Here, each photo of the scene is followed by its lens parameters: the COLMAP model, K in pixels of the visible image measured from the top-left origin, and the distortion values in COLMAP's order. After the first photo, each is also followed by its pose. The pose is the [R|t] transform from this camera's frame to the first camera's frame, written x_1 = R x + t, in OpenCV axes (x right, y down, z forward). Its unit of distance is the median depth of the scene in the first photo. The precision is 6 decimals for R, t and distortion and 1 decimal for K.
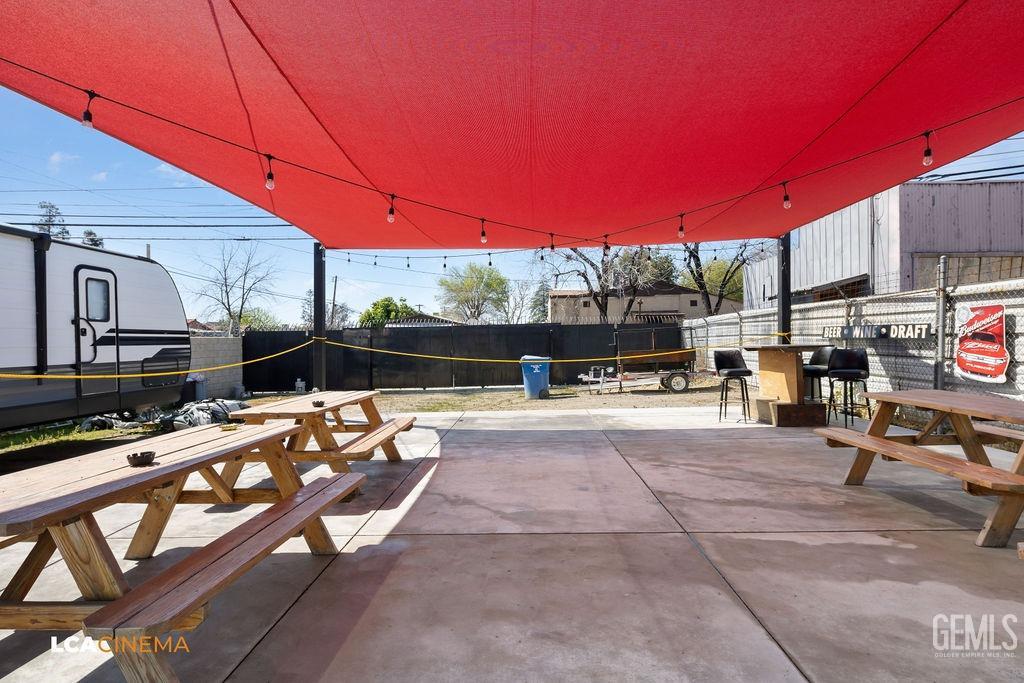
lens RADIAL K [[501.8, 0, 518.9], [0, 501.8, 342.4], [0, 0, 1]] dist [0.002618, -0.000536]
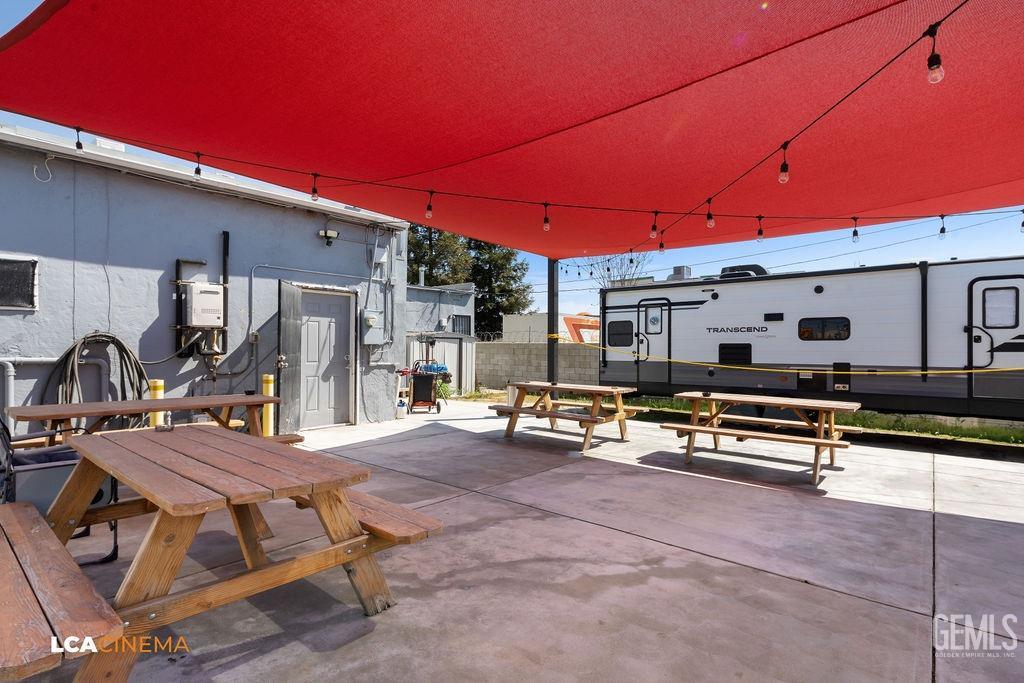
lens RADIAL K [[501.8, 0, 517.8], [0, 501.8, 343.1], [0, 0, 1]] dist [0.002618, -0.000536]
pose [[-0.616287, 0.000977, -0.787521, 0.723000], [-0.003687, 0.999985, 0.004126, -0.014914], [0.787513, 0.005446, -0.616273, 1.048856]]
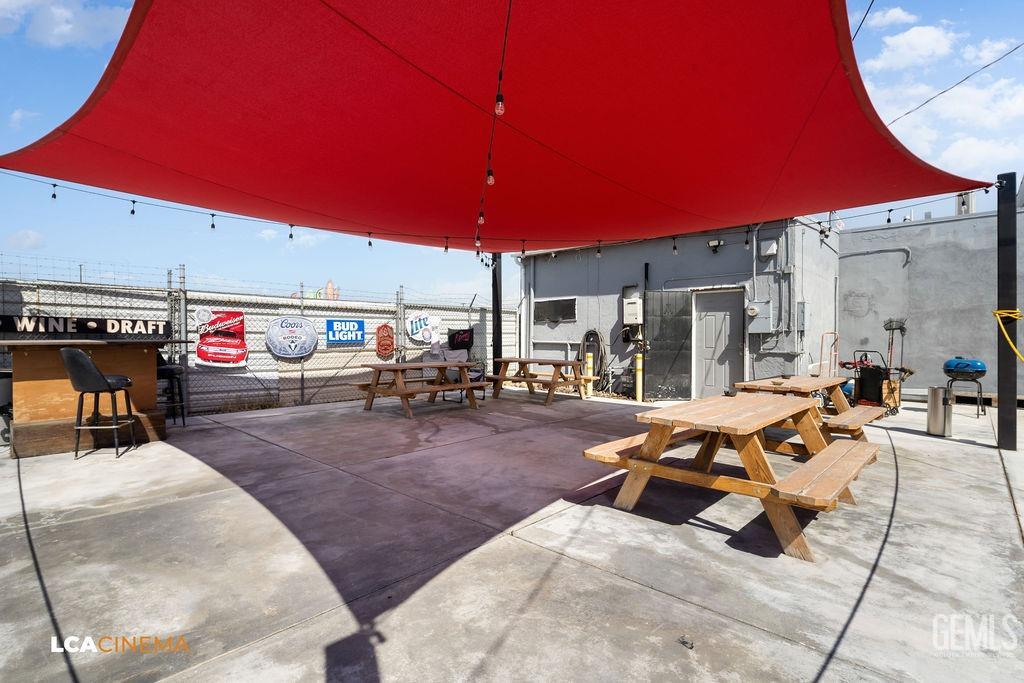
lens RADIAL K [[501.8, 0, 515.0], [0, 501.8, 341.9], [0, 0, 1]] dist [0.002618, -0.000536]
pose [[-0.752973, 0.005715, 0.658027, -0.534527], [0.007510, 0.999972, -0.000091, 0.016031], [-0.658009, 0.004873, -0.752994, 1.467532]]
